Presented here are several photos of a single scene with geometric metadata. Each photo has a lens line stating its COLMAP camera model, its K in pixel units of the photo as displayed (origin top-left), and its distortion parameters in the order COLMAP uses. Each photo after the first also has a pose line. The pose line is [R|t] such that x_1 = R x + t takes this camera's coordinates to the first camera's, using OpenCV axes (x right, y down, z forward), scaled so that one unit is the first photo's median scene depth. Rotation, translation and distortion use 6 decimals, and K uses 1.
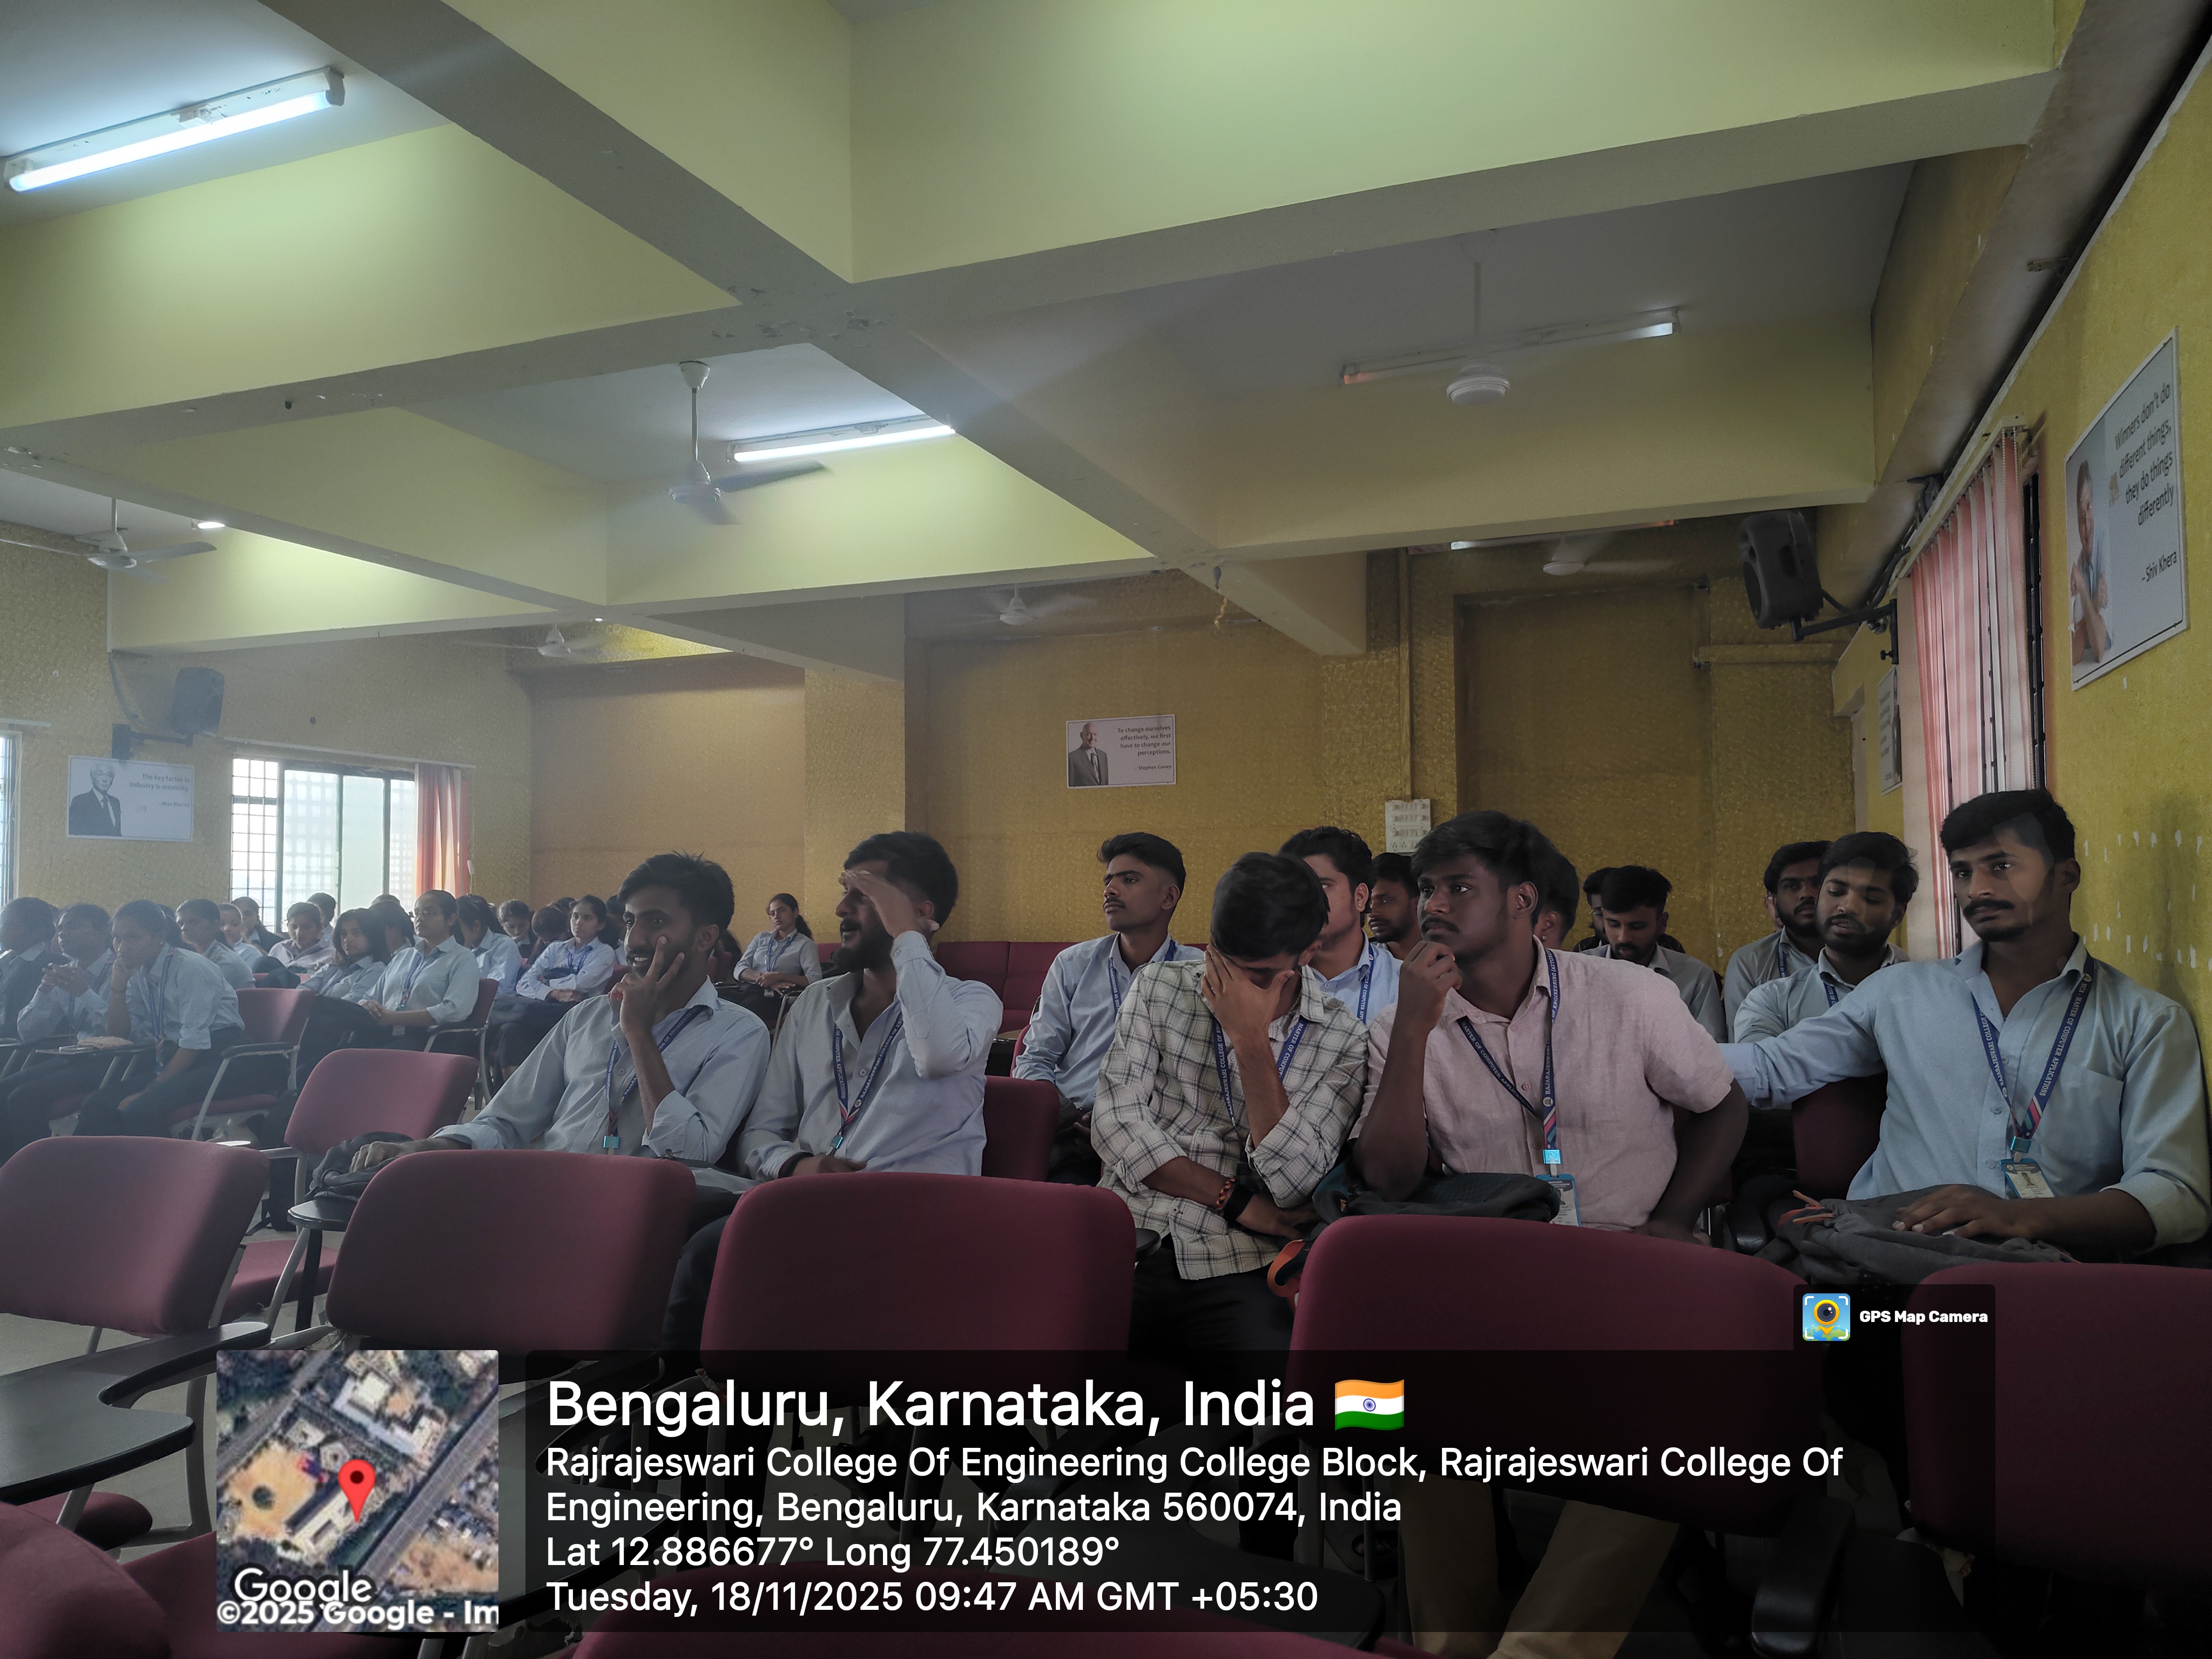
lens RADIAL K [[1538.2, 0, 1089.1], [0, 1538.2, 823.5], [0, 0, 1]] dist [0.042466, -0.043054]
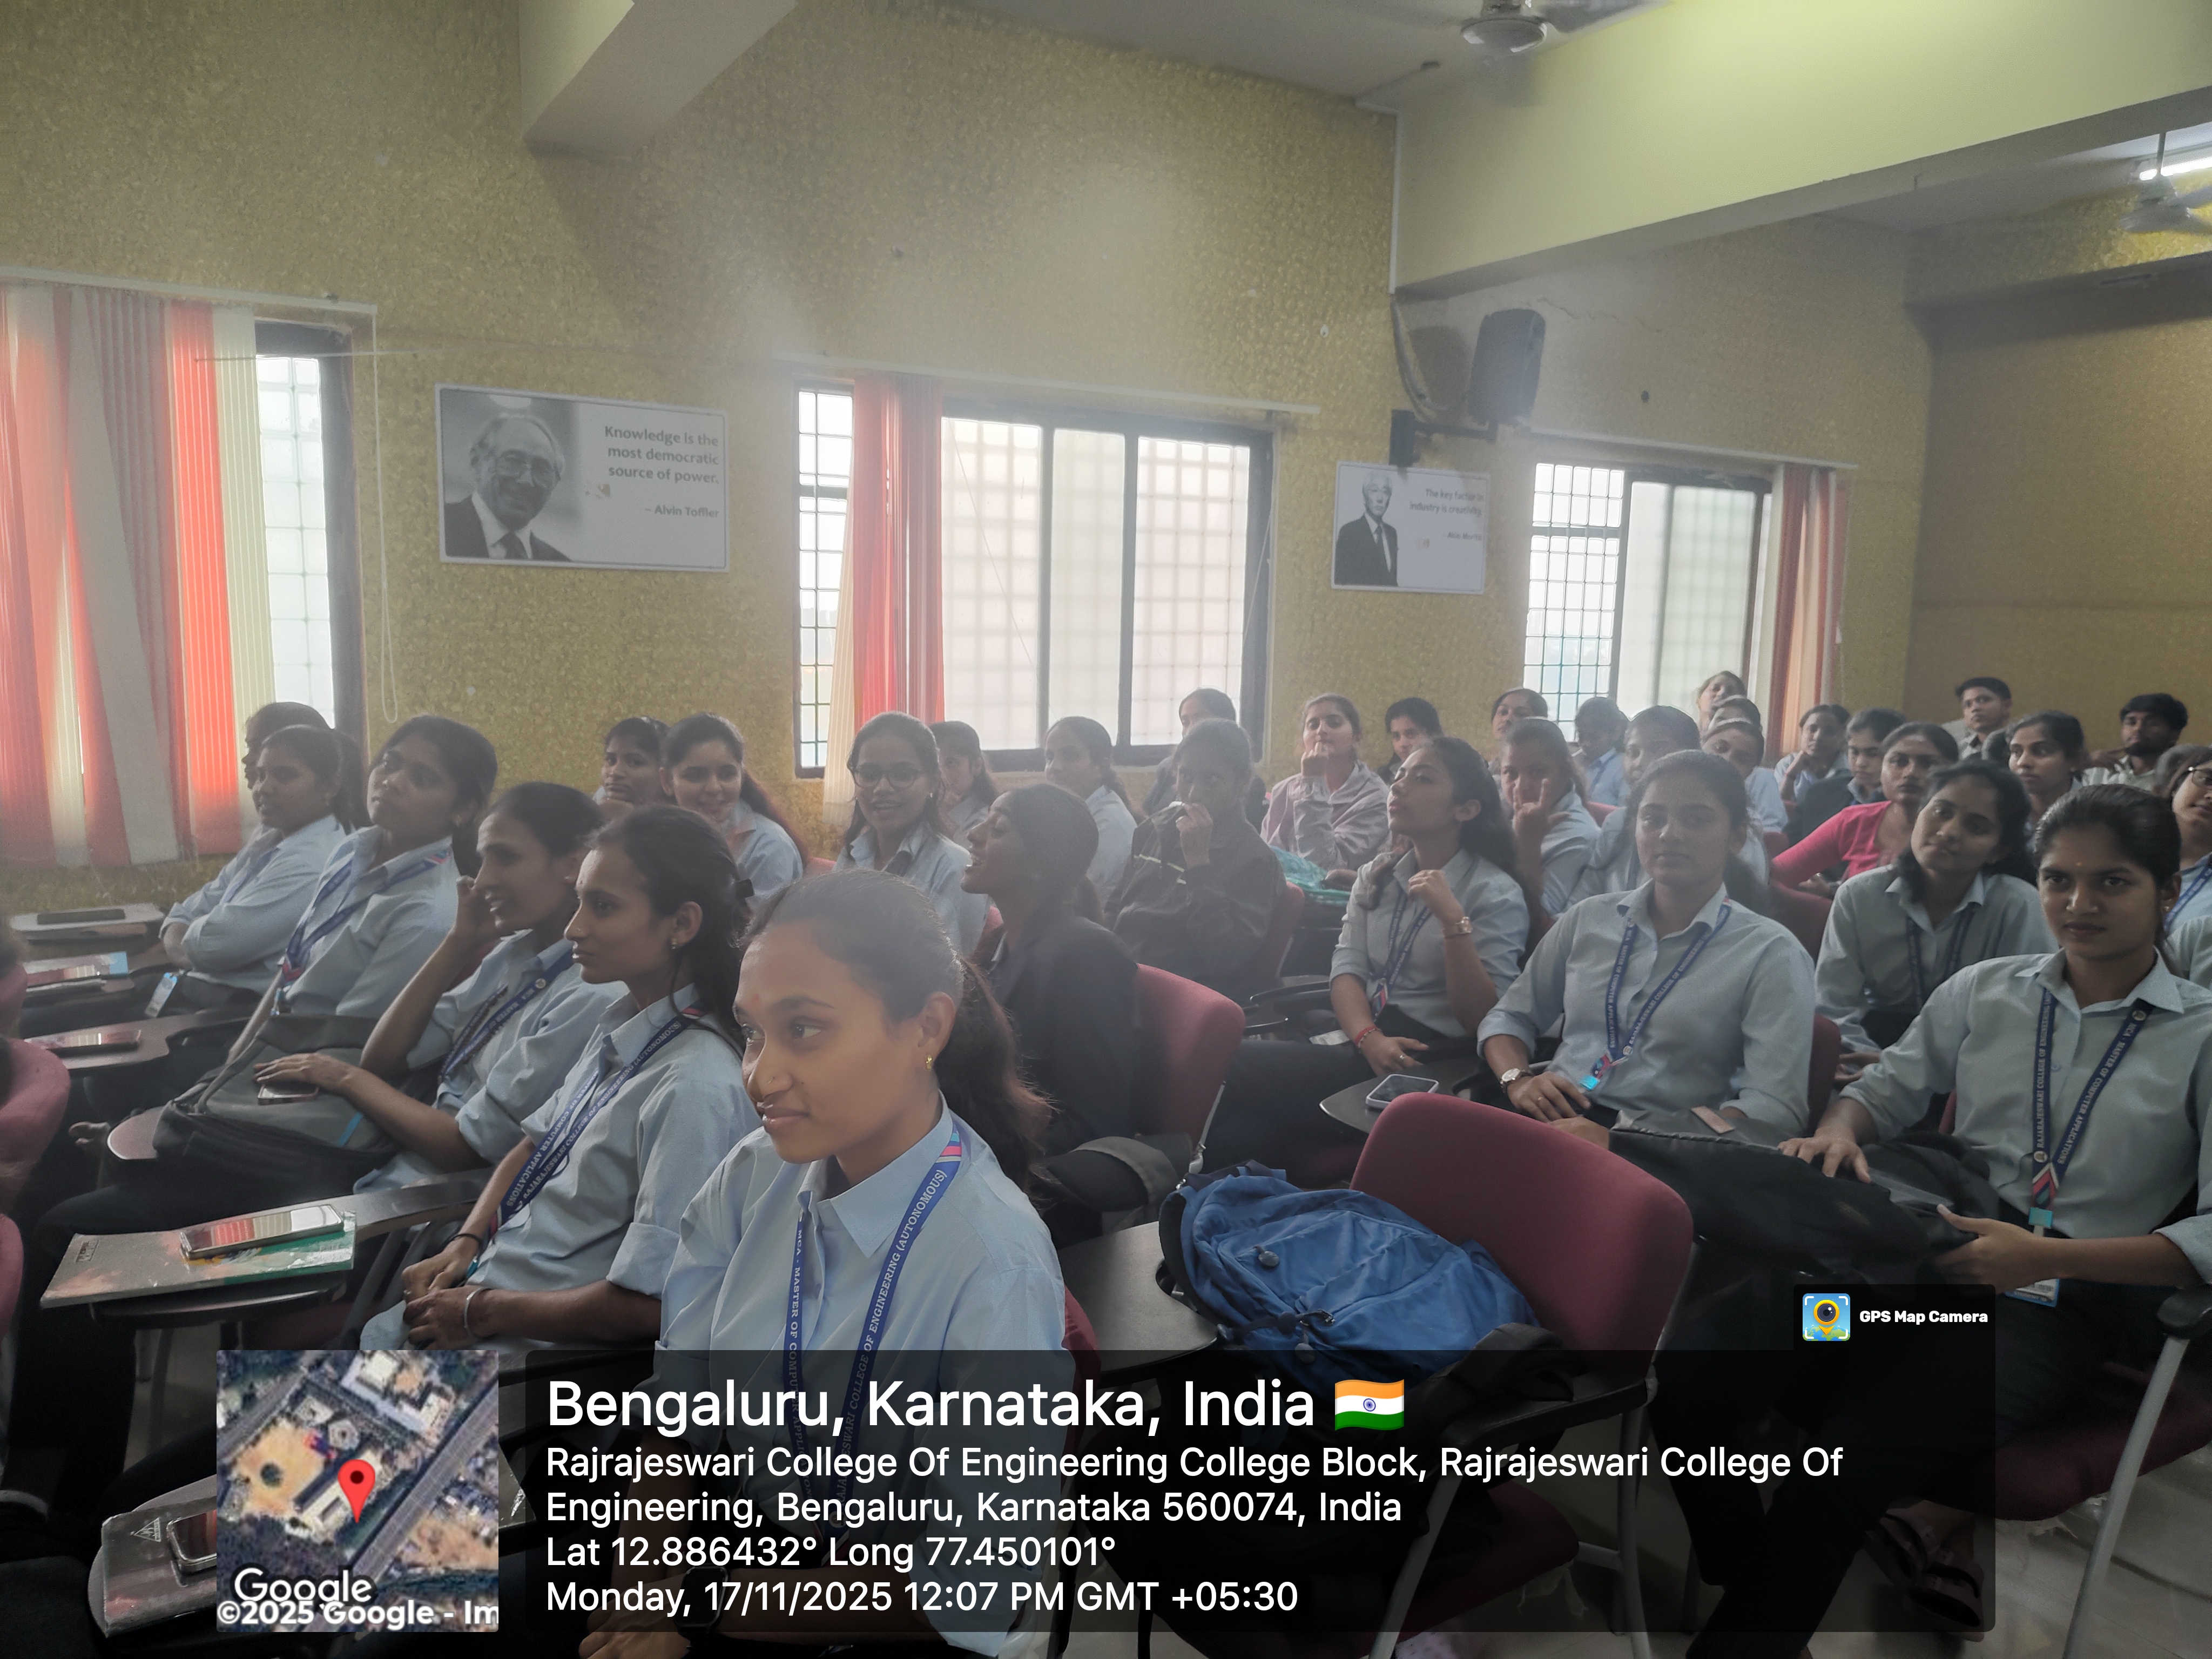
lens RADIAL K [[1538.2, 0, 1091.7], [0, 1538.2, 826.5], [0, 0, 1]] dist [0.042466, -0.043054]
pose [[0.797817, 0.101354, -0.594319, -0.335714], [0.003740, 0.984917, 0.172986, -0.005245], [0.602888, -0.140234, 0.785405, 0.404400]]
